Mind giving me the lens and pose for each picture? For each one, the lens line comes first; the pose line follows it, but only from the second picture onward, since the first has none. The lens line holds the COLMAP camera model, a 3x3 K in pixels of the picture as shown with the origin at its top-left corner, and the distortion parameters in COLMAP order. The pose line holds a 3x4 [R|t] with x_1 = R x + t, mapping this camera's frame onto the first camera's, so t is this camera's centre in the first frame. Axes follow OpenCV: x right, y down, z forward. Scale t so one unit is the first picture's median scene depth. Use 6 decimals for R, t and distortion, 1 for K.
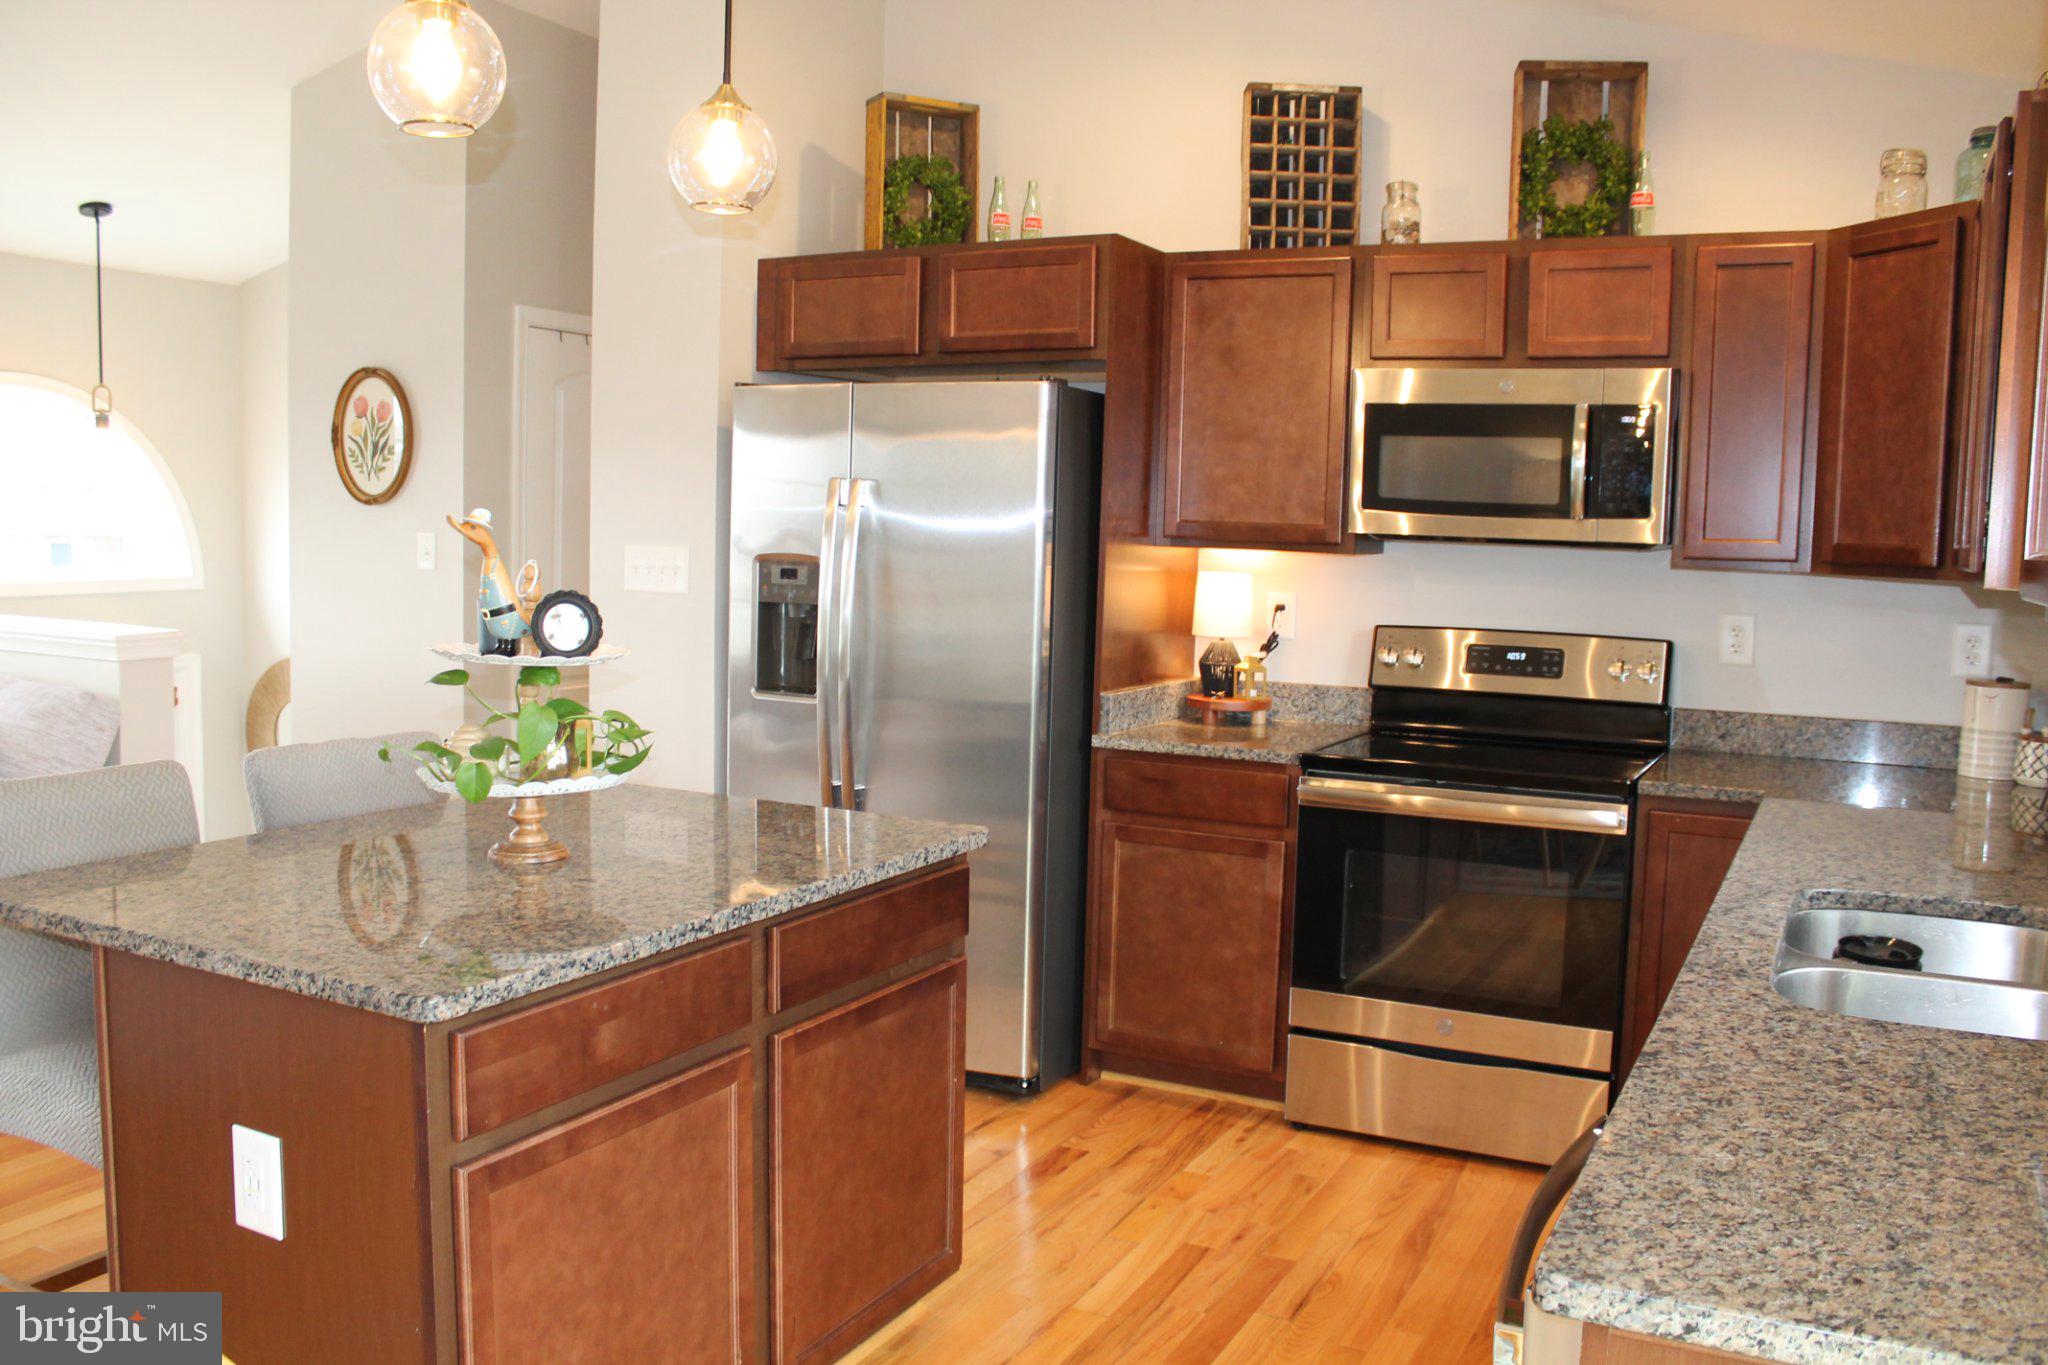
lens RADIAL K [[1707.8, 0, 1032.0], [0, 1707.8, 673.9], [0, 0, 1]] dist [-0.162797, 0.134140]
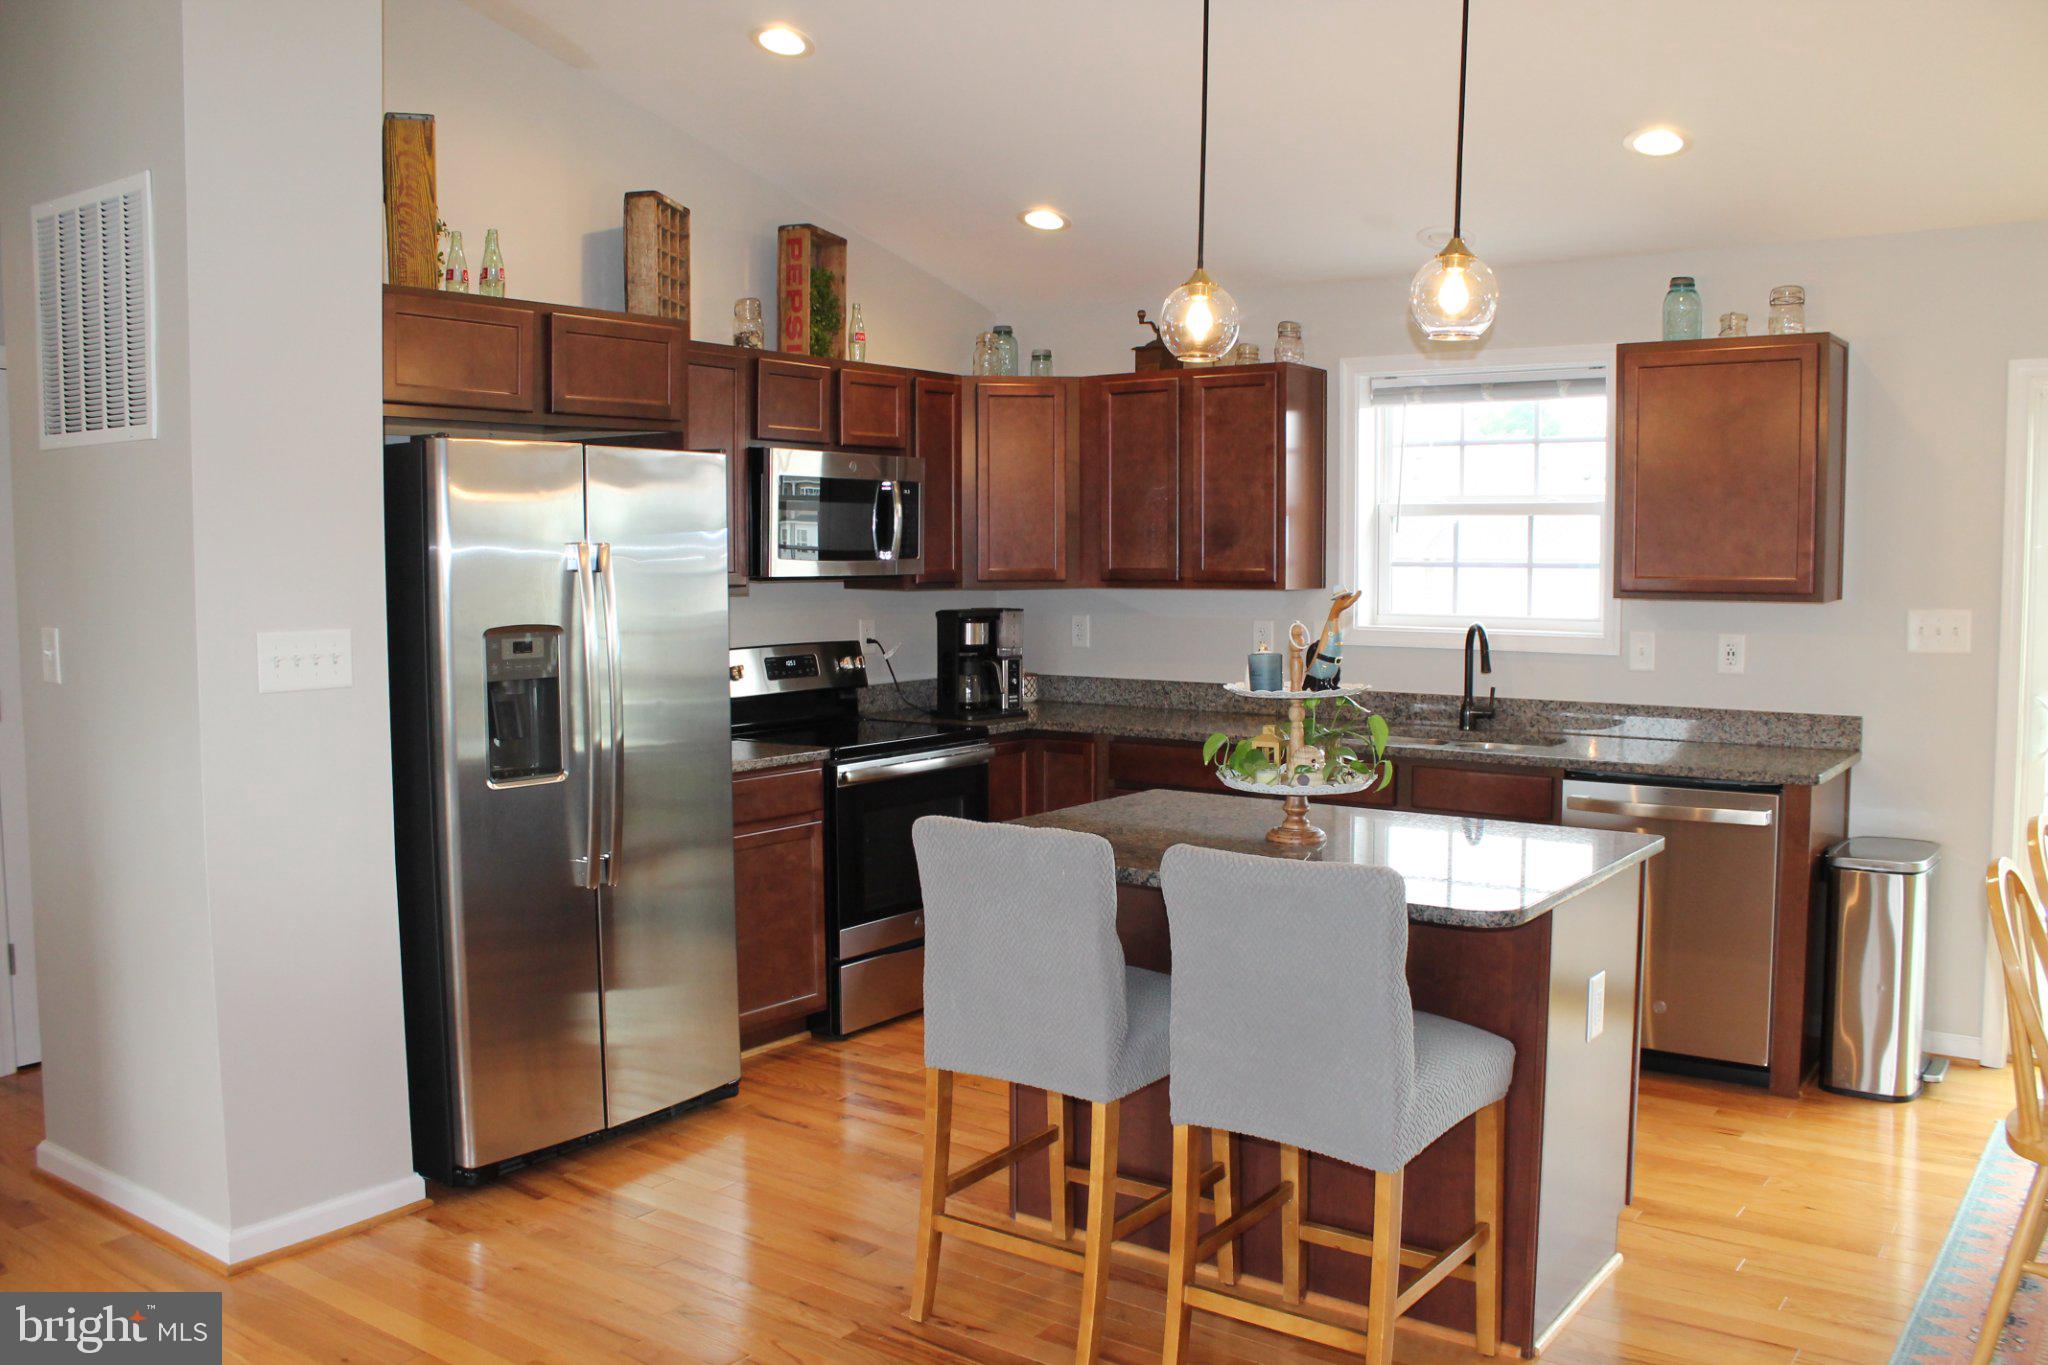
lens RADIAL K [[1707.8, 0, 1050.2], [0, 1707.8, 676.5], [0, 0, 1]] dist [-0.162797, 0.134140]
pose [[0.142256, -0.097261, 0.985040, -1.048650], [0.093385, 0.992041, 0.084466, -0.098312], [-0.985415, 0.079972, 0.150206, 0.616647]]
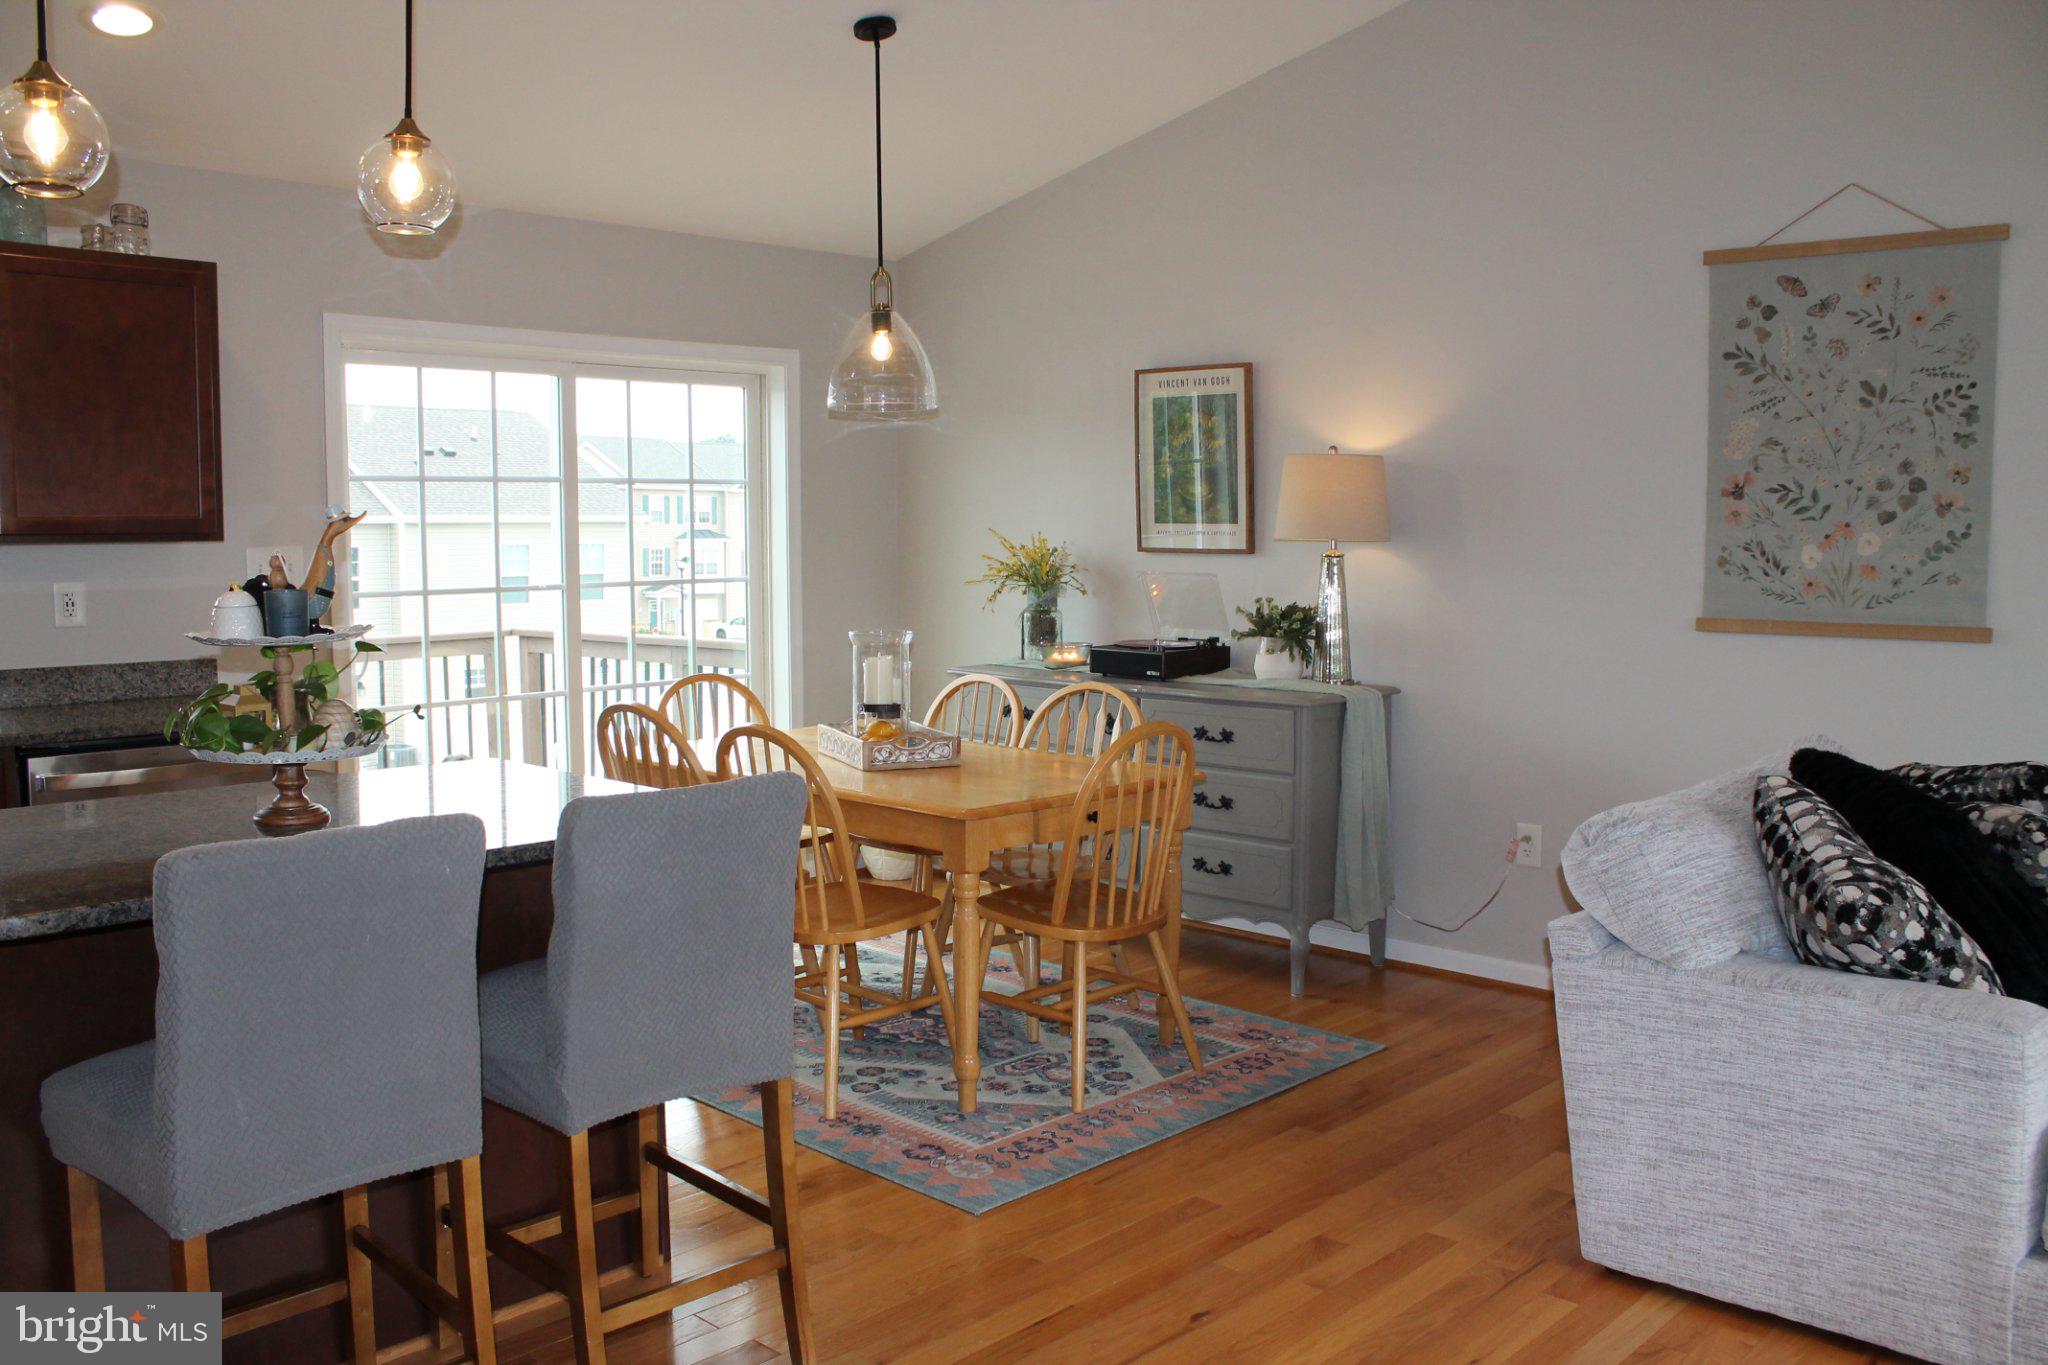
lens RADIAL K [[1707.8, 0, 1020.4], [0, 1707.8, 669.1], [0, 0, 1]] dist [-0.162797, 0.134140]
pose [[-0.957004, -0.049378, 0.285840, -0.672676], [0.001789, 0.984382, 0.176039, -0.113033], [-0.290068, 0.168981, -0.941969, 1.172735]]
